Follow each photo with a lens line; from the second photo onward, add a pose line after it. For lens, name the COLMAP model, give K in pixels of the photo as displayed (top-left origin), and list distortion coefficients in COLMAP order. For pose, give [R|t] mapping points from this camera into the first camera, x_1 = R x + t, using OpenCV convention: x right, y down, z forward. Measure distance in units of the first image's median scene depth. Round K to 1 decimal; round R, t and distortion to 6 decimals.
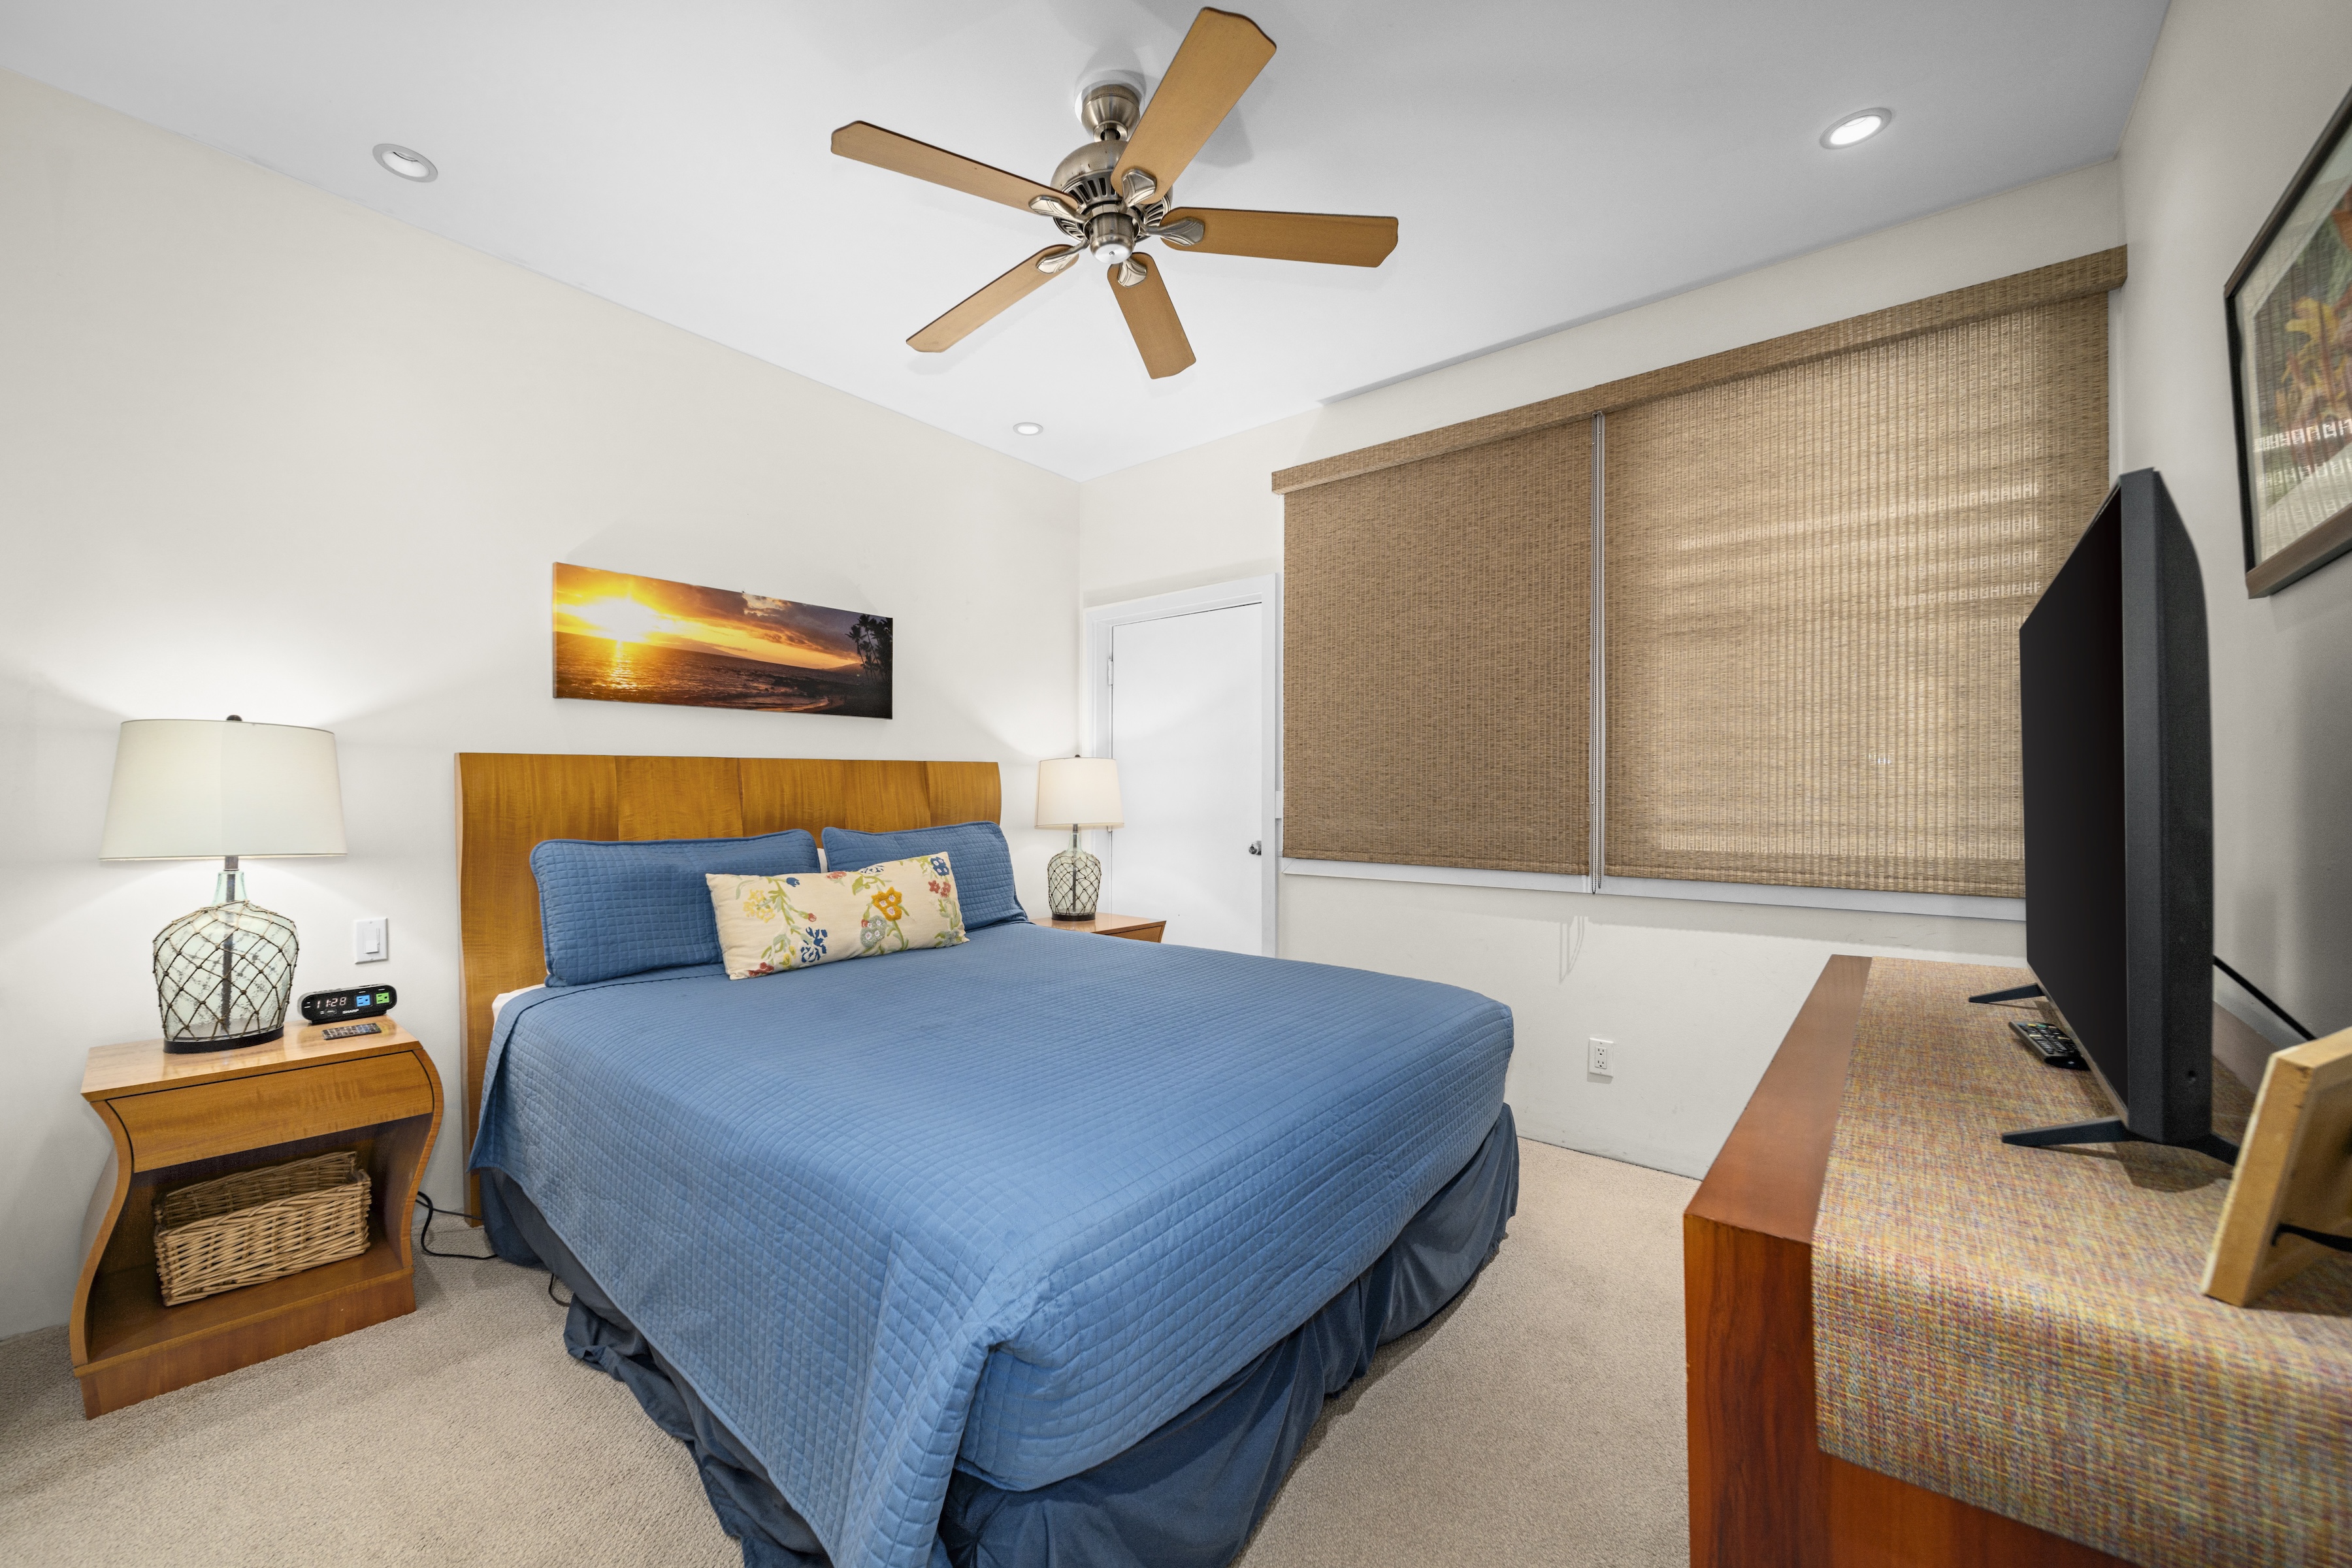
lens RADIAL K [[887.5, 0, 1173.2], [0, 887.5, 781.5], [0, 0, 1]] dist [-0.000544, -0.000057]
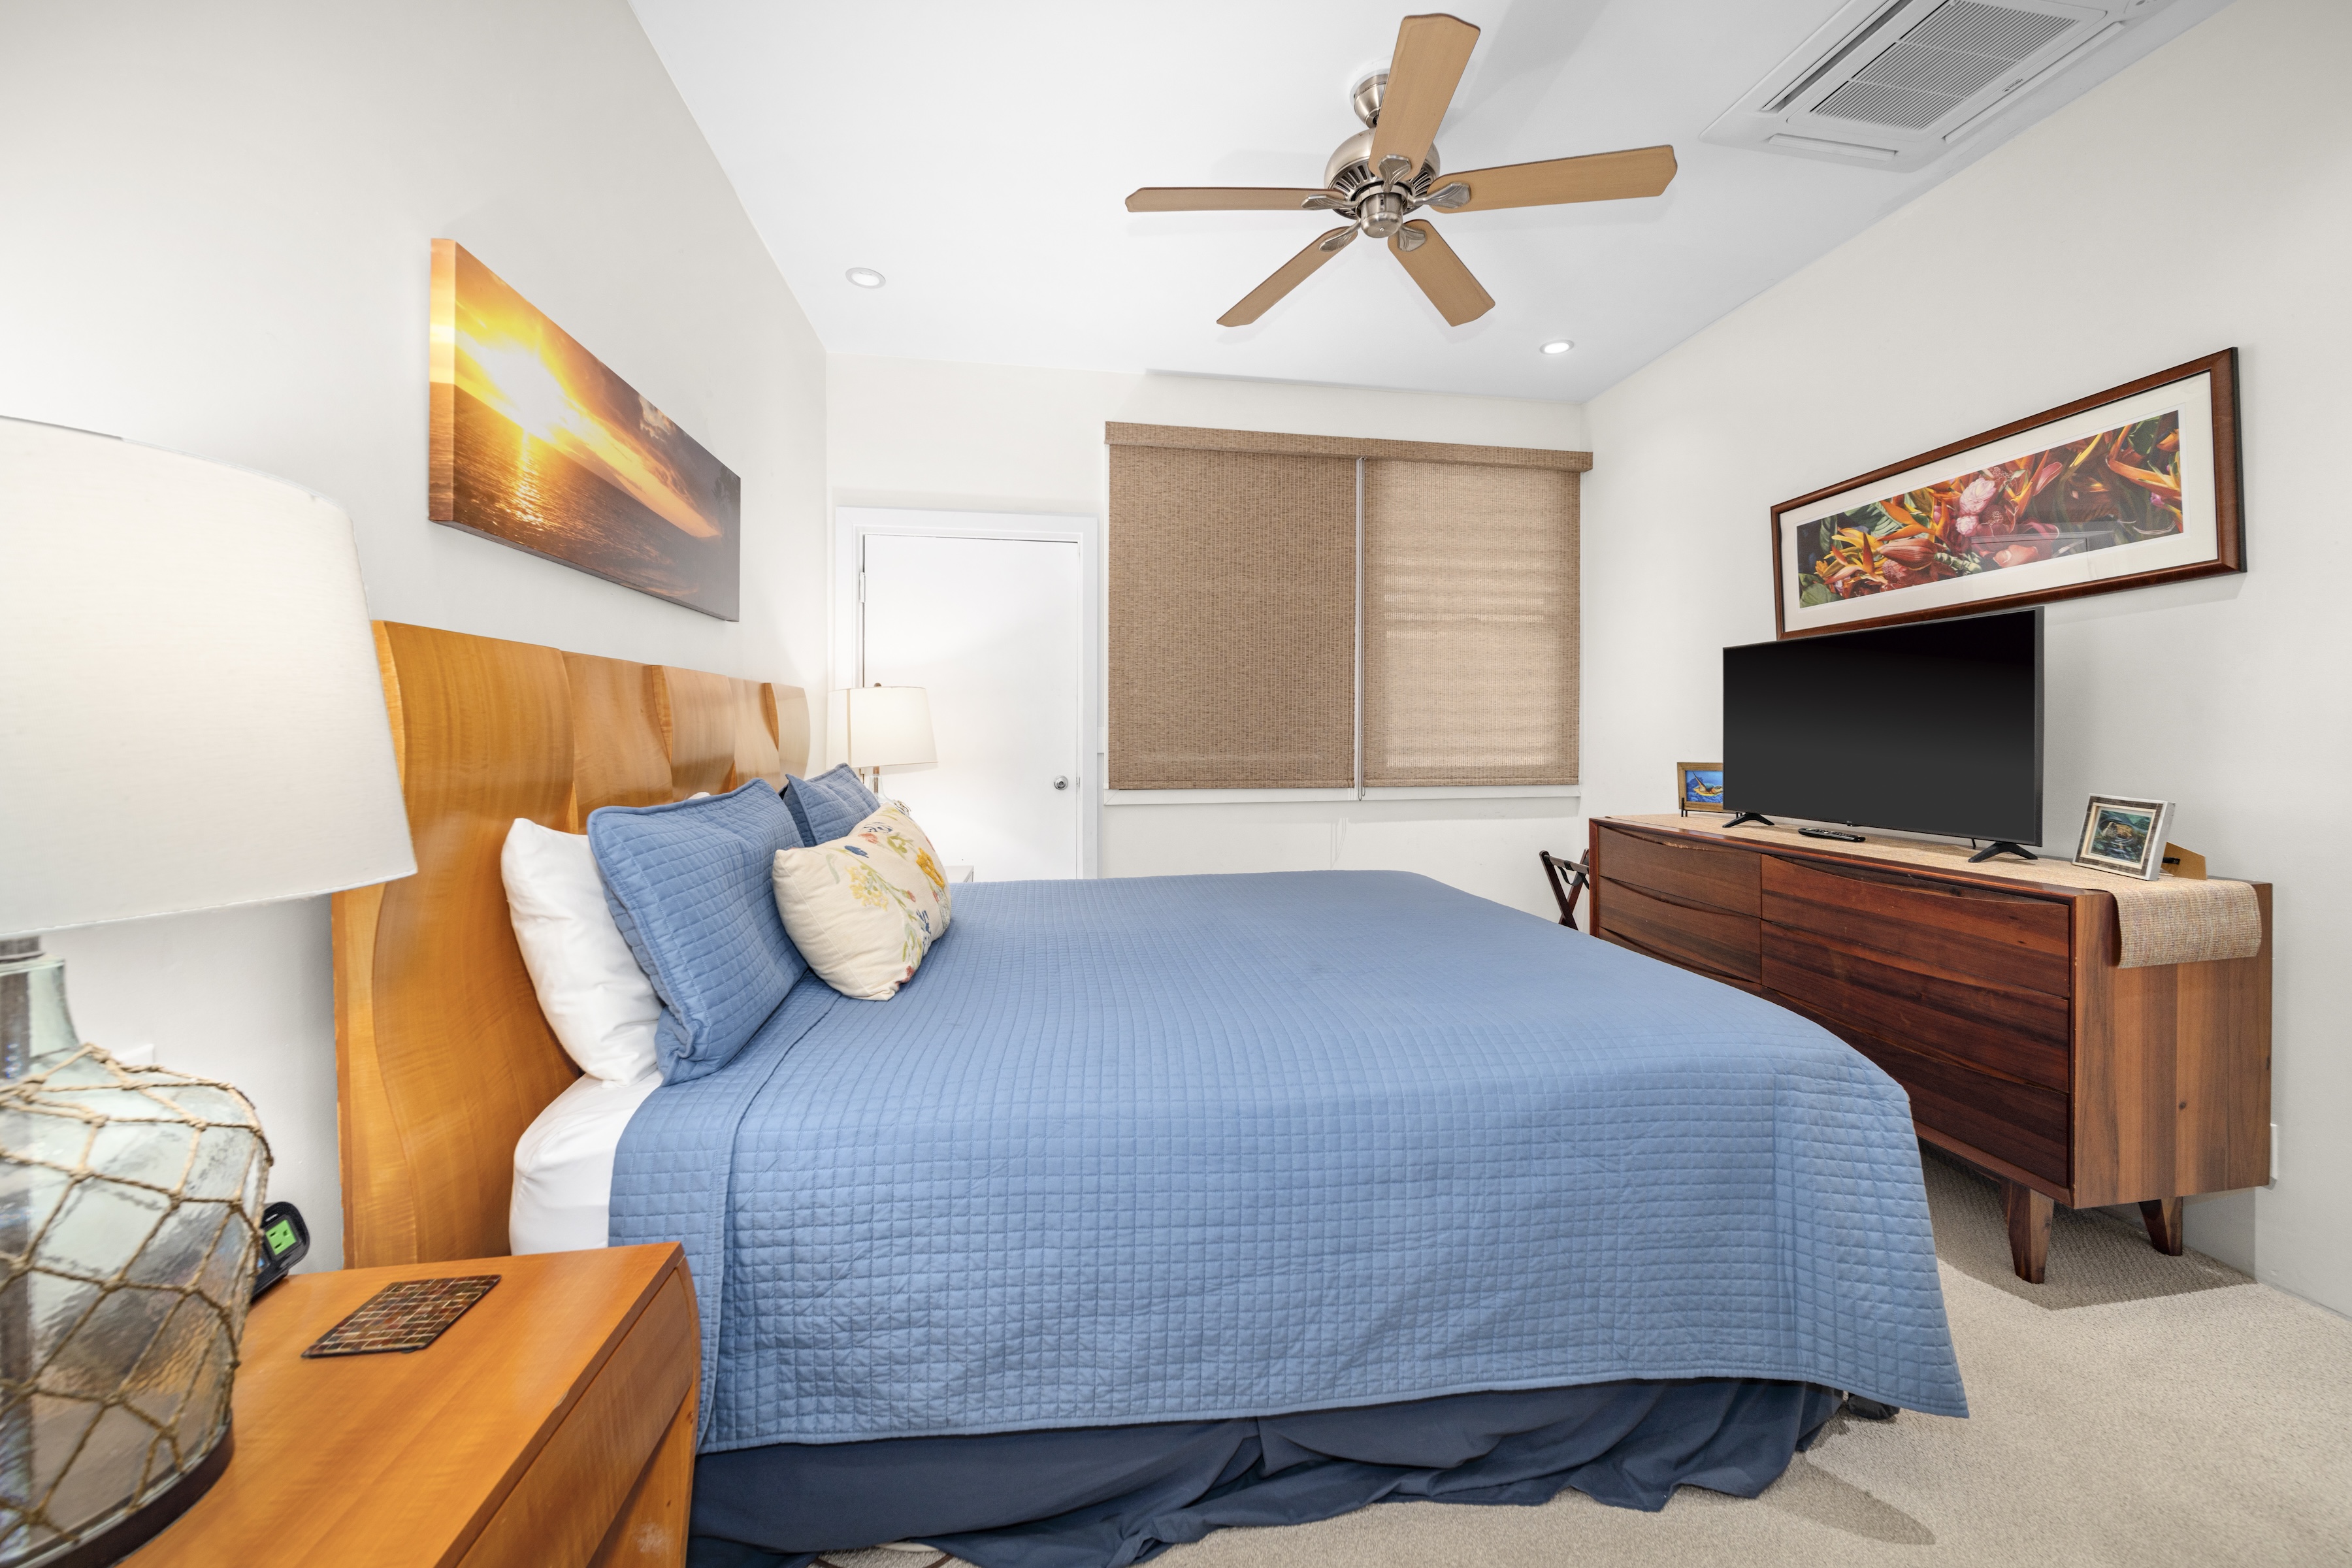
lens RADIAL K [[828.5, 0, 1183.3], [0, 828.5, 735.4], [0, 0, 1]] dist [0.000369, -0.000005]
pose [[0.650985, -0.002310, 0.759087, -0.684471], [-0.006531, 0.999941, 0.008645, 0.013971], [-0.759063, -0.010585, 0.650932, 0.352411]]
